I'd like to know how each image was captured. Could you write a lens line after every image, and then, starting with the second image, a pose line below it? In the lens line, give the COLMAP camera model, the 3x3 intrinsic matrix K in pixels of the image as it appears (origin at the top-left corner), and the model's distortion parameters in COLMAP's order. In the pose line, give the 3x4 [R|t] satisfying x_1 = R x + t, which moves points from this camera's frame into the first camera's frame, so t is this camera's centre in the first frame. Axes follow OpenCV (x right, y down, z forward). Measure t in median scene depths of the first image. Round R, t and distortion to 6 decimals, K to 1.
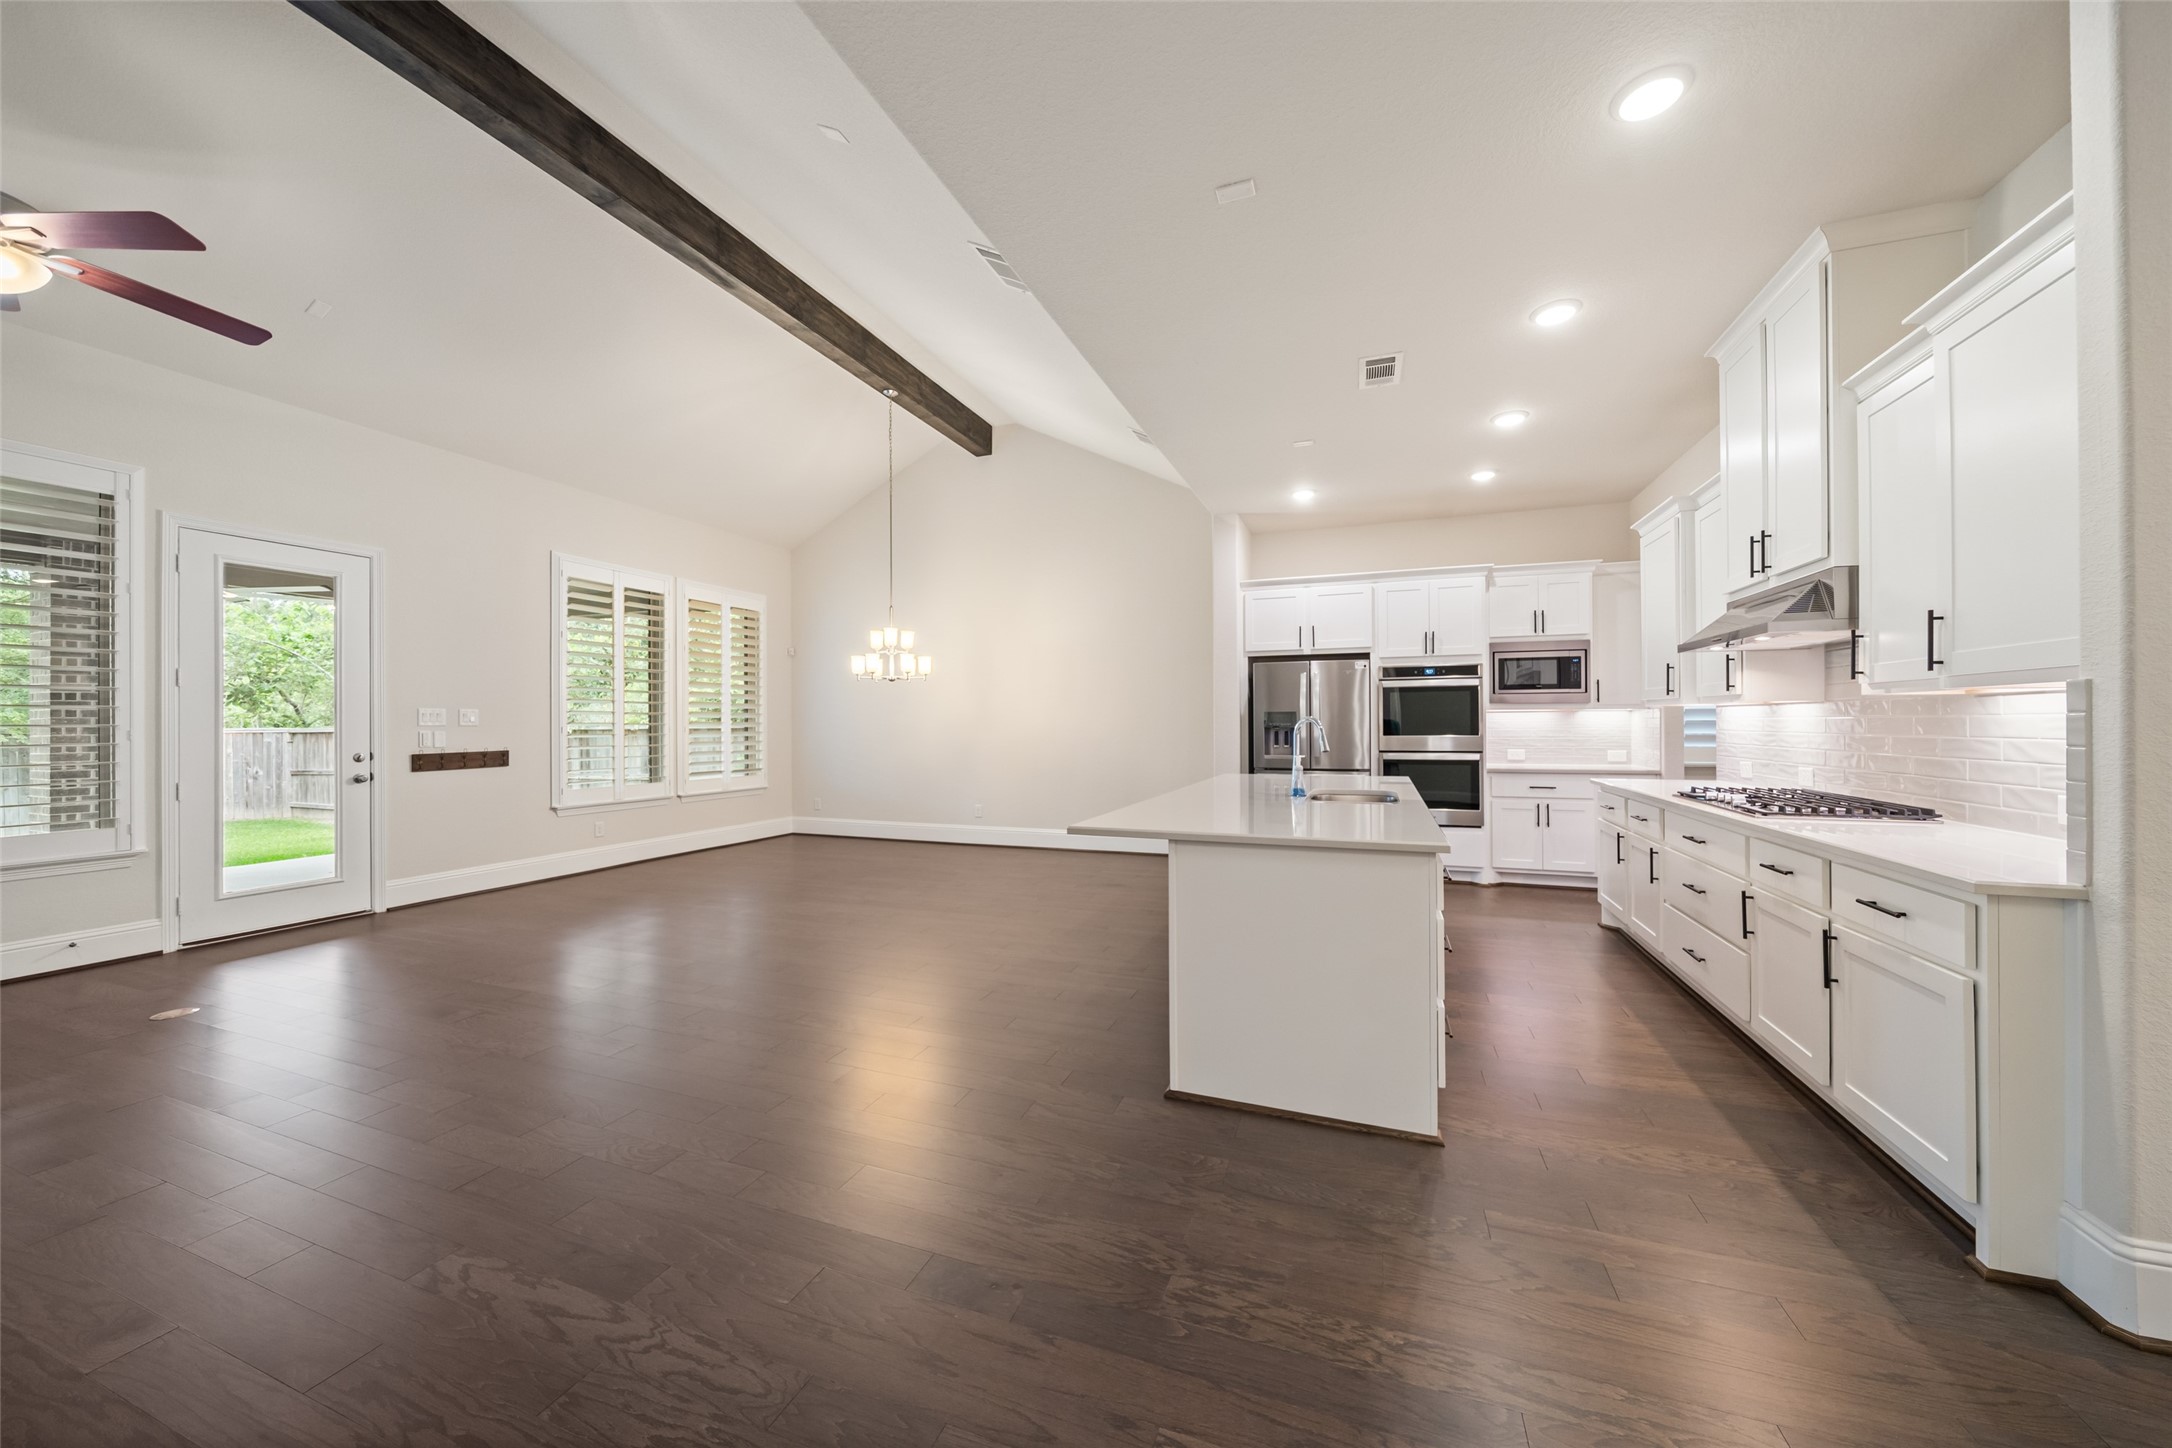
lens RADIAL K [[770.0, 0, 1084.7], [0, 770.0, 719.5], [0, 0, 1]] dist [-0.002704, -0.000806]
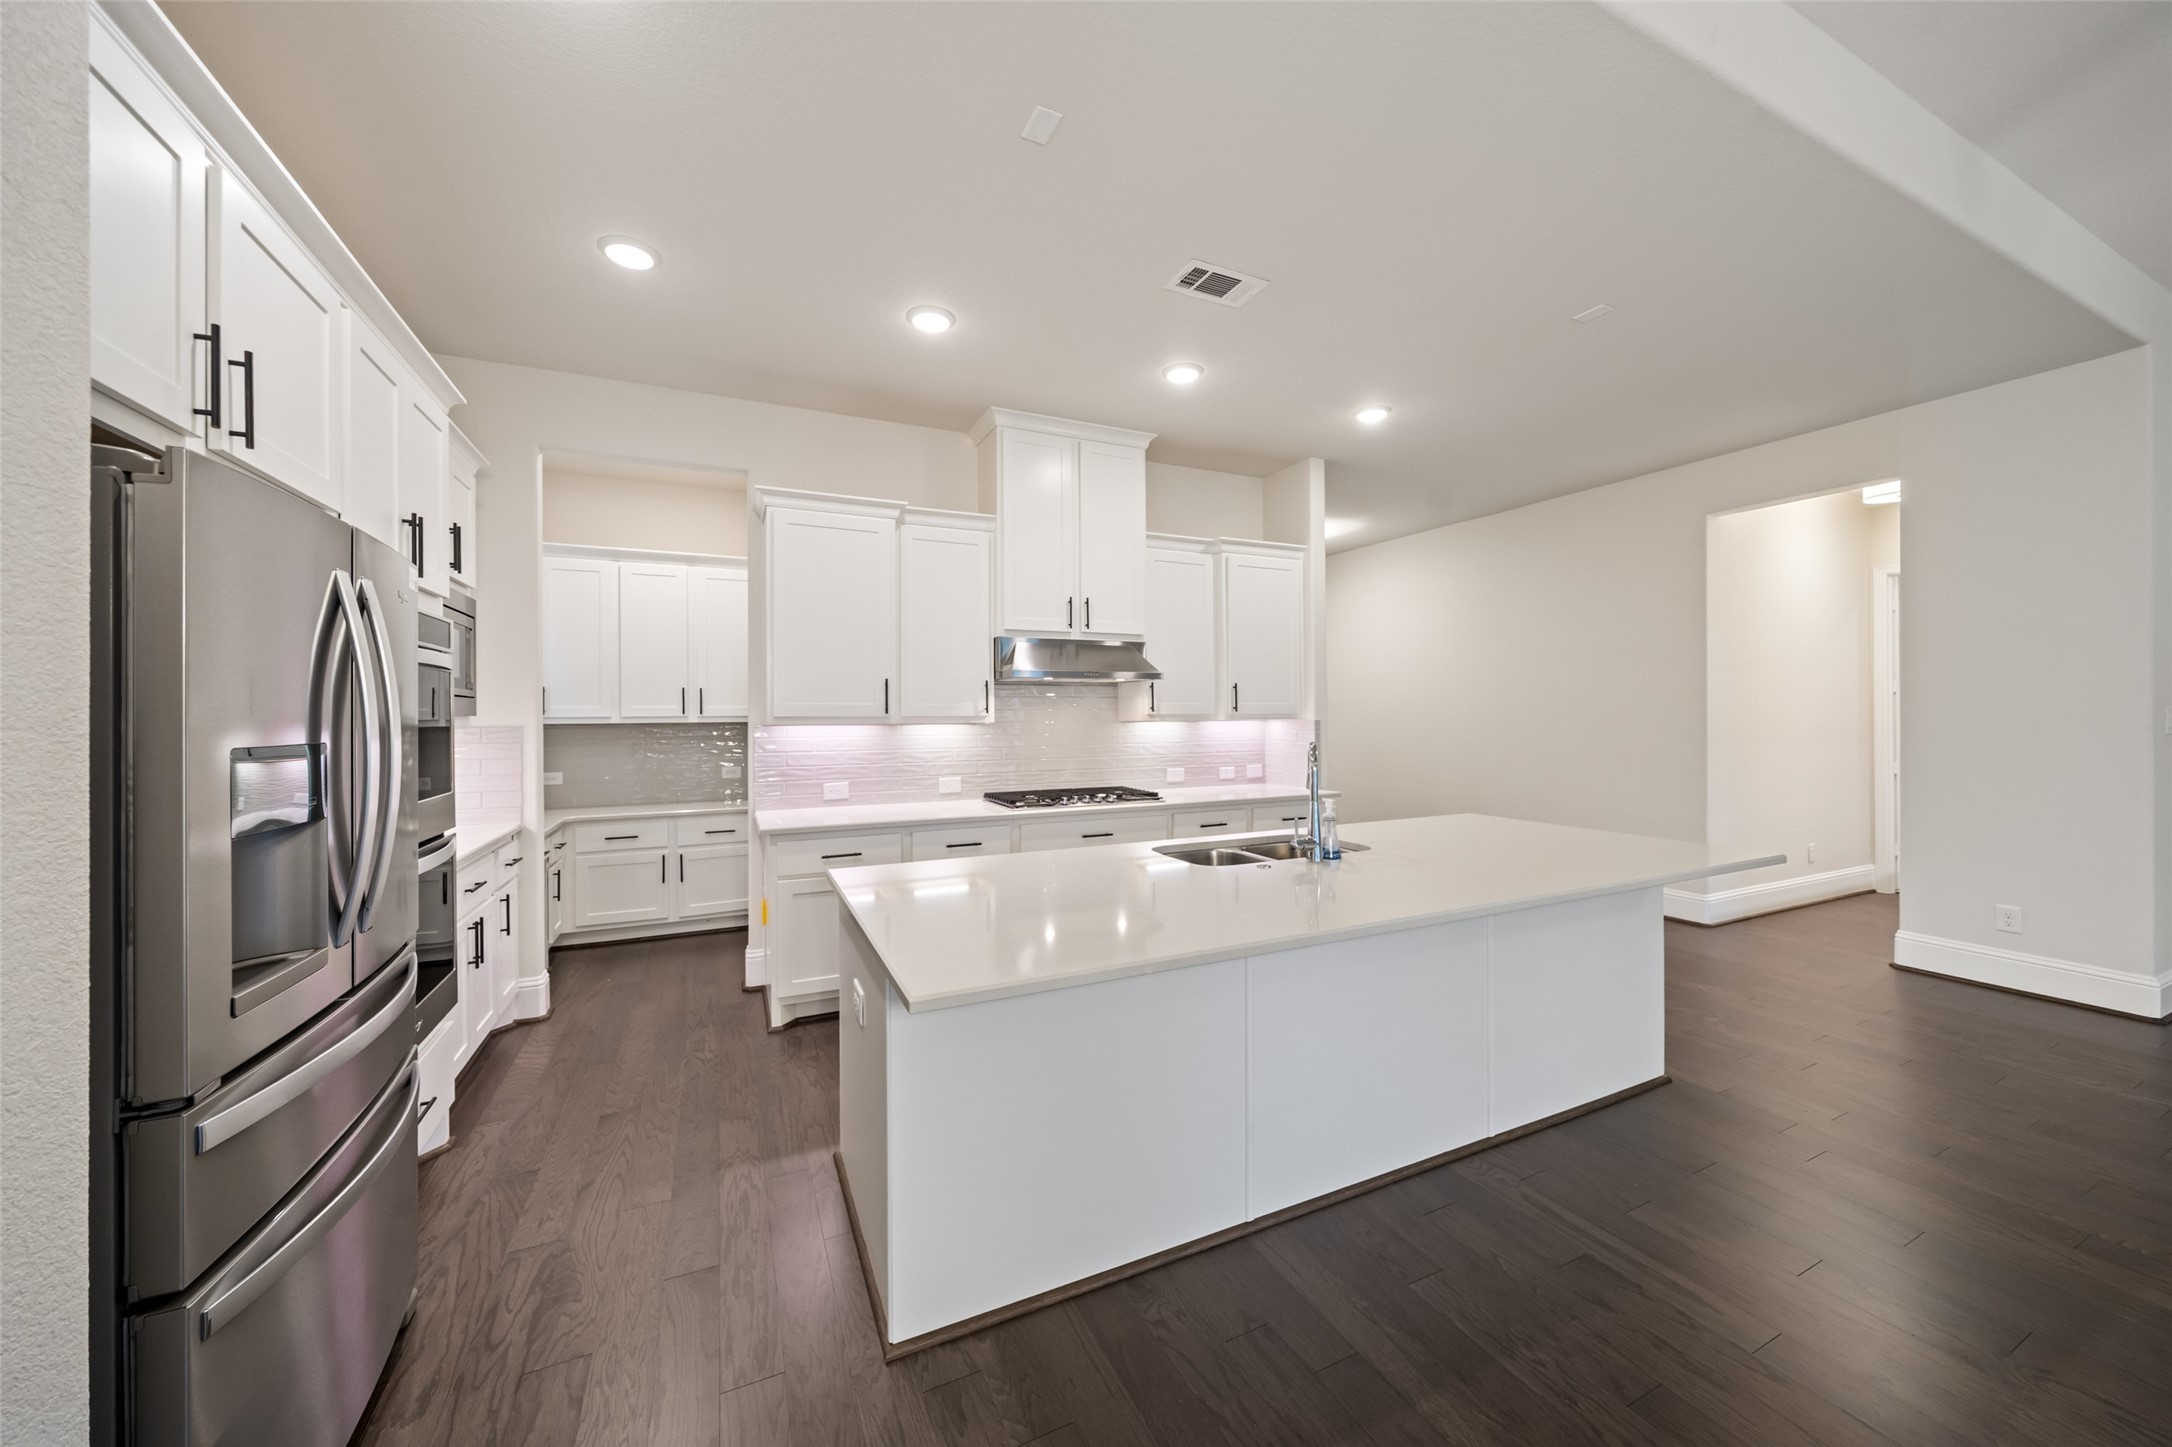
lens RADIAL K [[770.0, 0, 1079.7], [0, 770.0, 711.8], [0, 0, 1]] dist [-0.002704, -0.000806]
pose [[-0.719753, 0.011969, 0.694127, -0.026507], [0.006270, 0.999923, -0.010741, -0.015783], [-0.694202, -0.003379, -0.719772, 1.051383]]
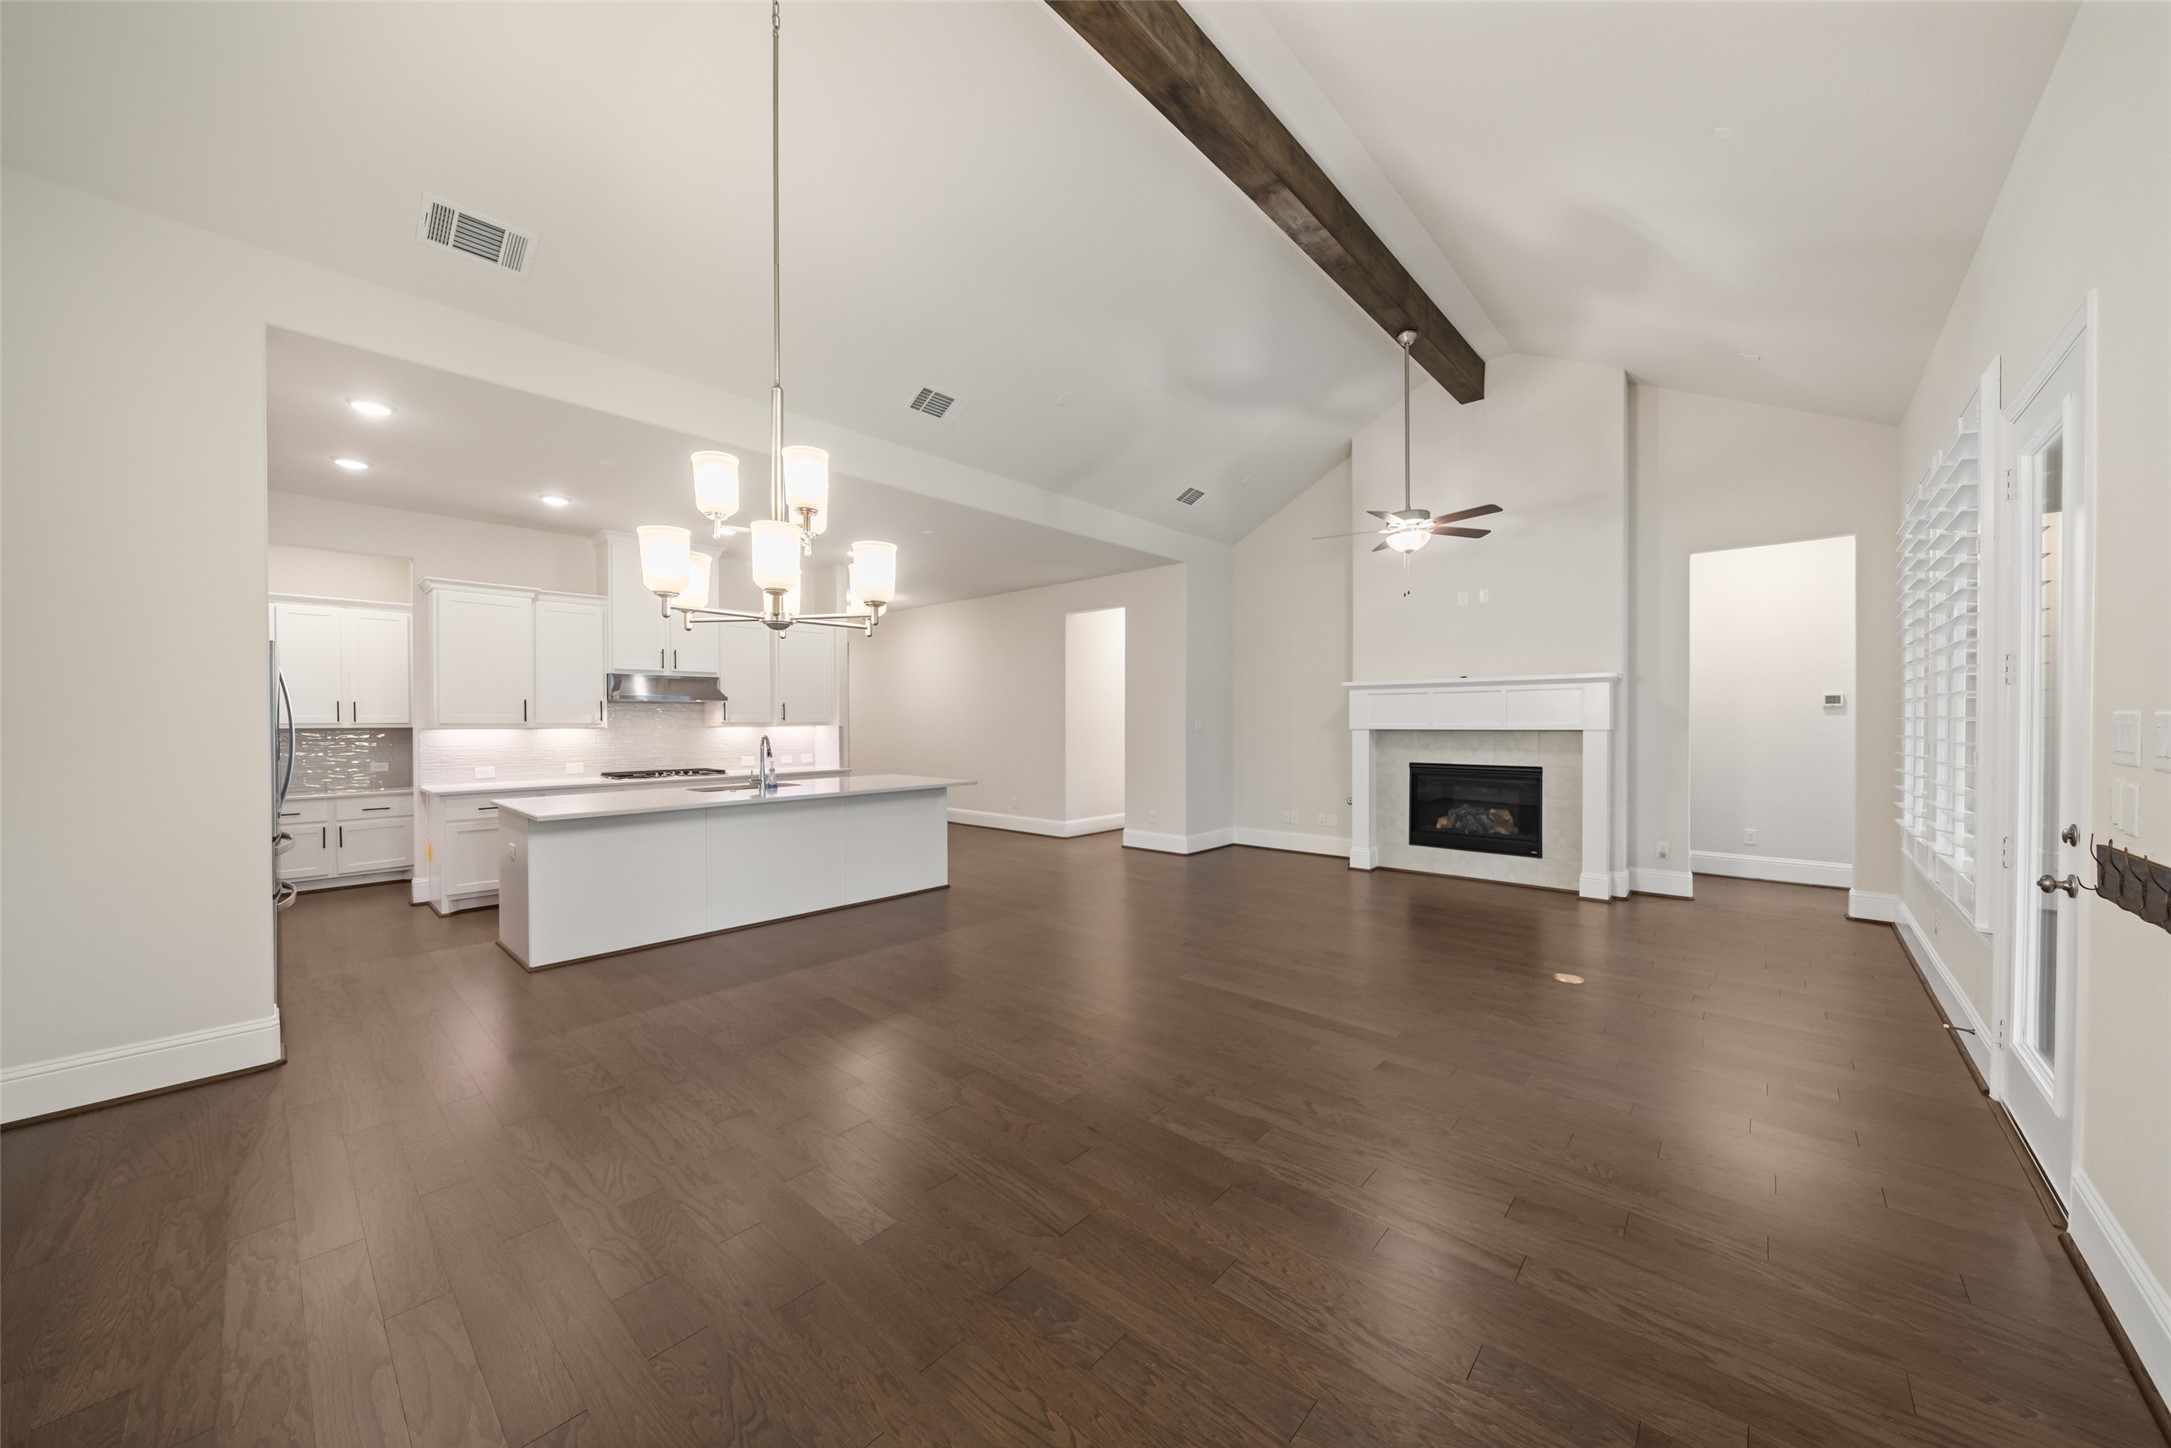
lens RADIAL K [[769.6, 0, 1095.3], [0, 769.6, 727.0], [0, 0, 1]] dist [-0.002704, -0.000806]
pose [[-0.932507, 0.005768, 0.361105, -0.538303], [0.006917, 0.999974, 0.001891, -0.011668], [-0.361085, 0.004261, -0.932523, 1.378725]]
